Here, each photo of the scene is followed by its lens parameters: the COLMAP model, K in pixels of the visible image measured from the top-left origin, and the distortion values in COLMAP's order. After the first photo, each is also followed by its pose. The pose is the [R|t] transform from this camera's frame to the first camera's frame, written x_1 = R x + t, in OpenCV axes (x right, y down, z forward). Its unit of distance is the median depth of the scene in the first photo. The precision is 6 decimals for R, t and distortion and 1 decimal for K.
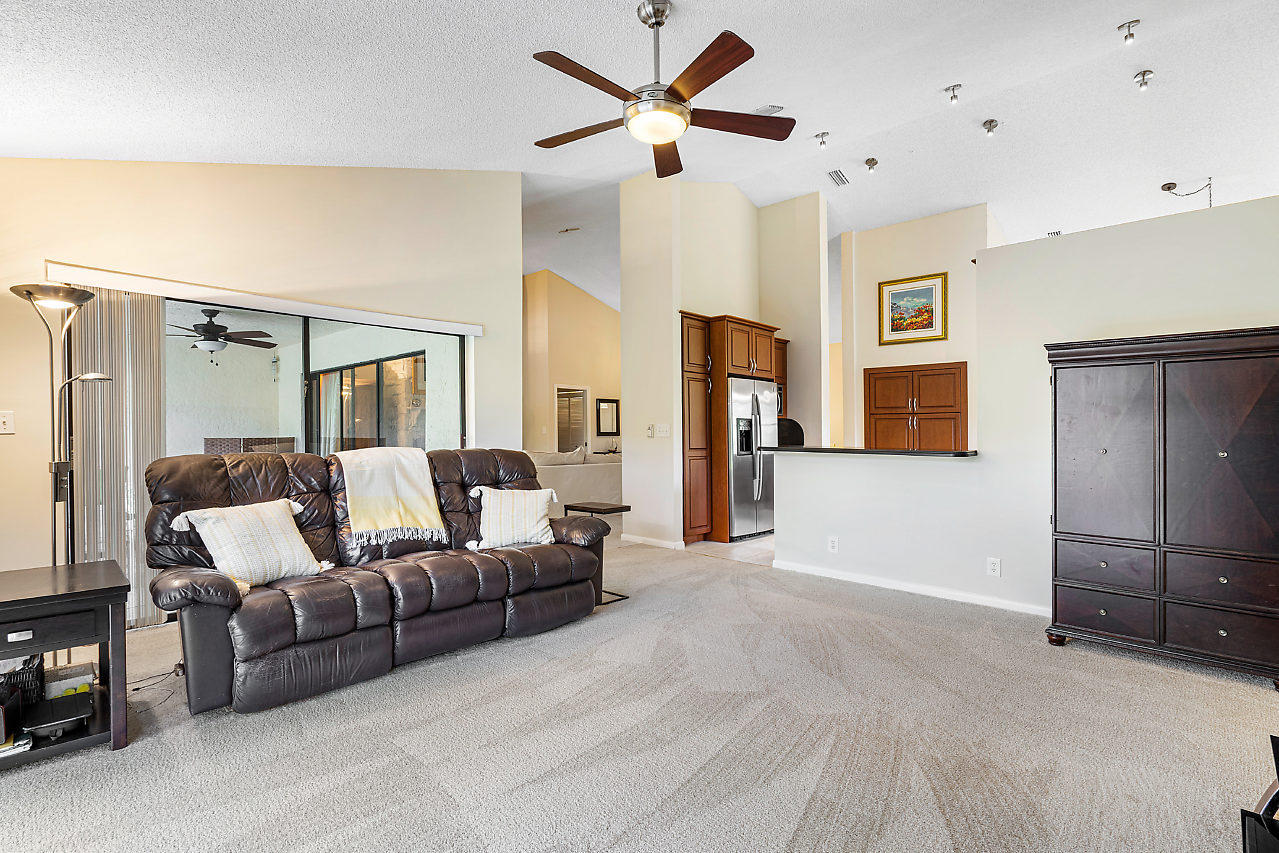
lens RADIAL K [[598.0, 0, 642.7], [0, 598.0, 426.3], [0, 0, 1]] dist [-0.003420, 0.002238]
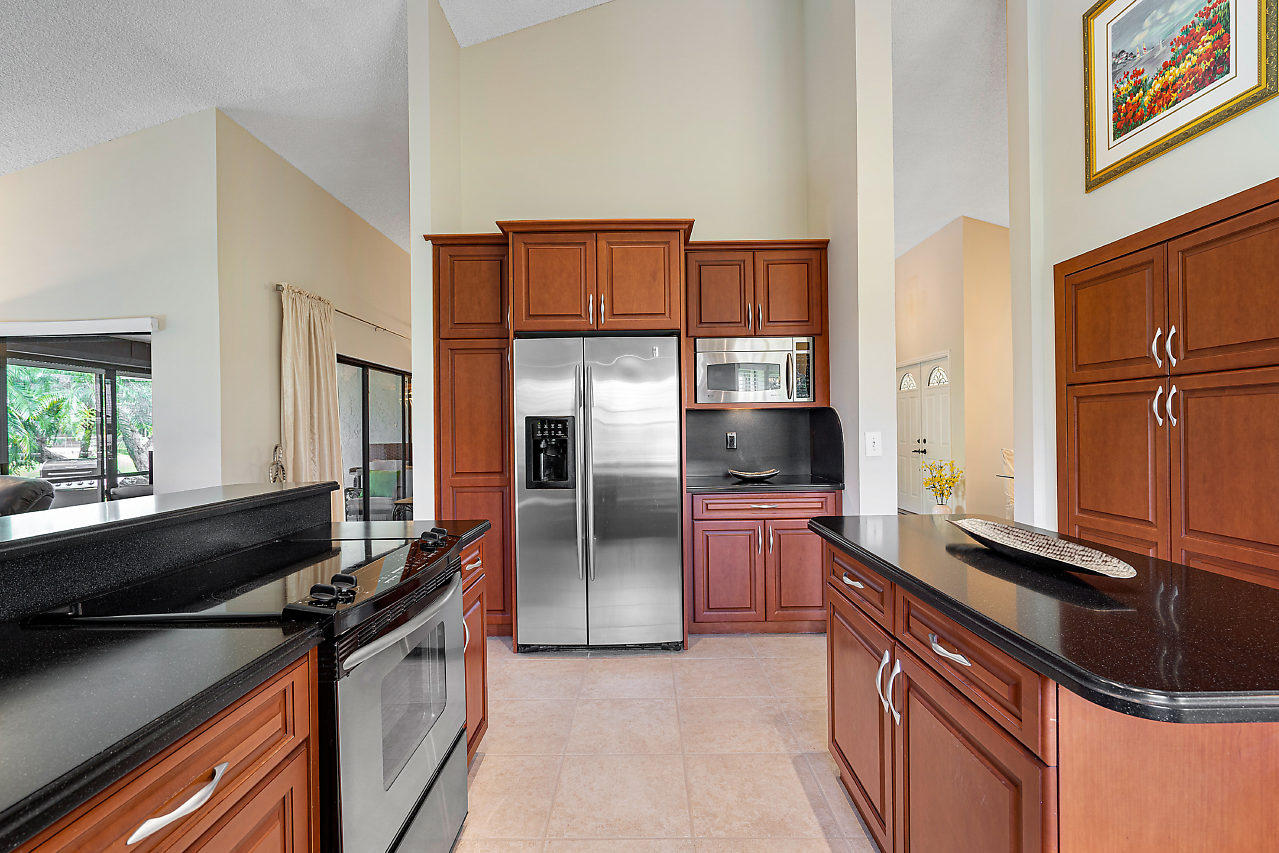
lens RADIAL K [[598.0, 0, 636.3], [0, 598.0, 425.5], [0, 0, 1]] dist [-0.003420, 0.002238]
pose [[0.679835, -0.015962, -0.733191, 0.495242], [0.023742, 0.999718, 0.000250, -0.002017], [0.732980, -0.017578, 0.680023, 0.587034]]
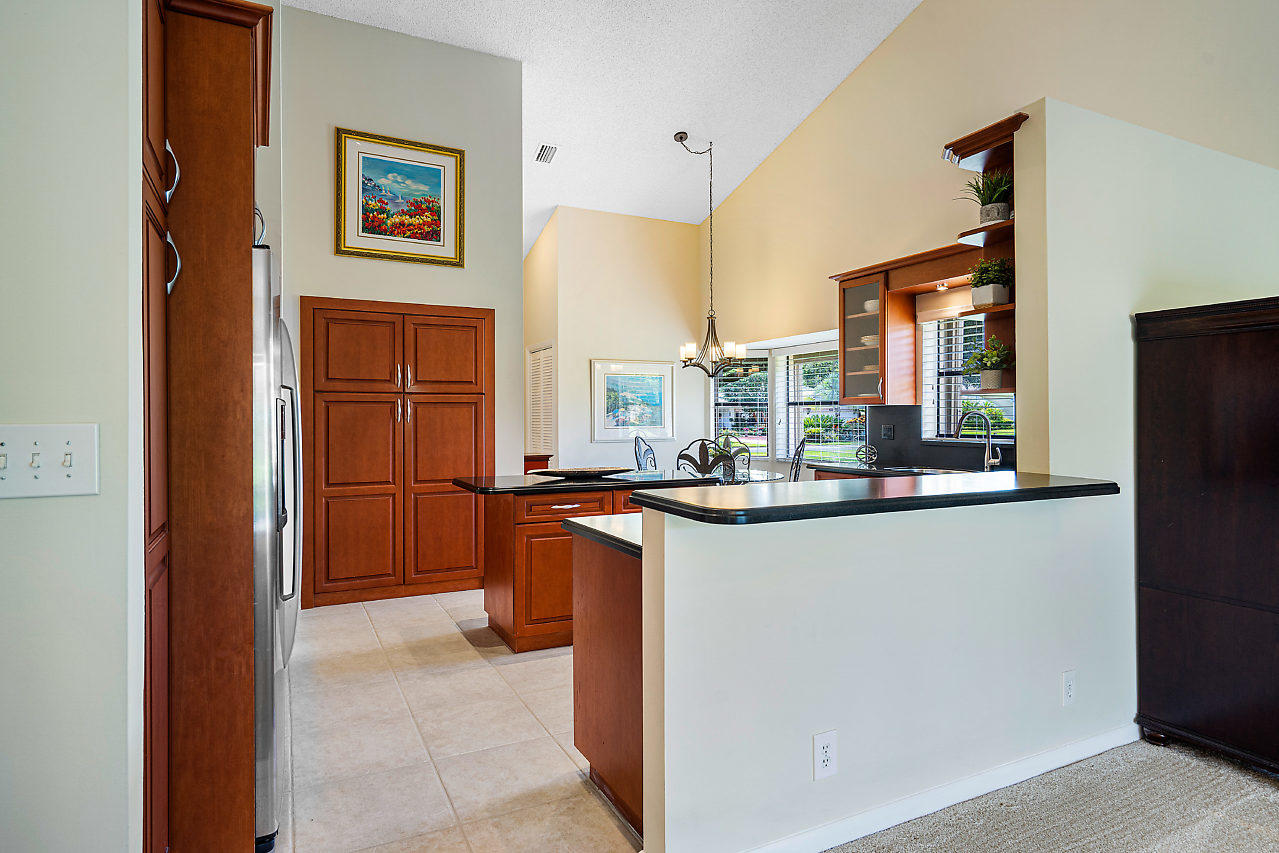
lens RADIAL K [[712.7, 0, 643.4], [0, 712.7, 406.6], [0, 0, 1]] dist [-0.011127, 0.000174]
pose [[0.324161, 0.003851, 0.945994, -0.083912], [-0.008680, 0.999962, -0.001097, -0.010556], [-0.945962, -0.007856, 0.324182, 0.595006]]
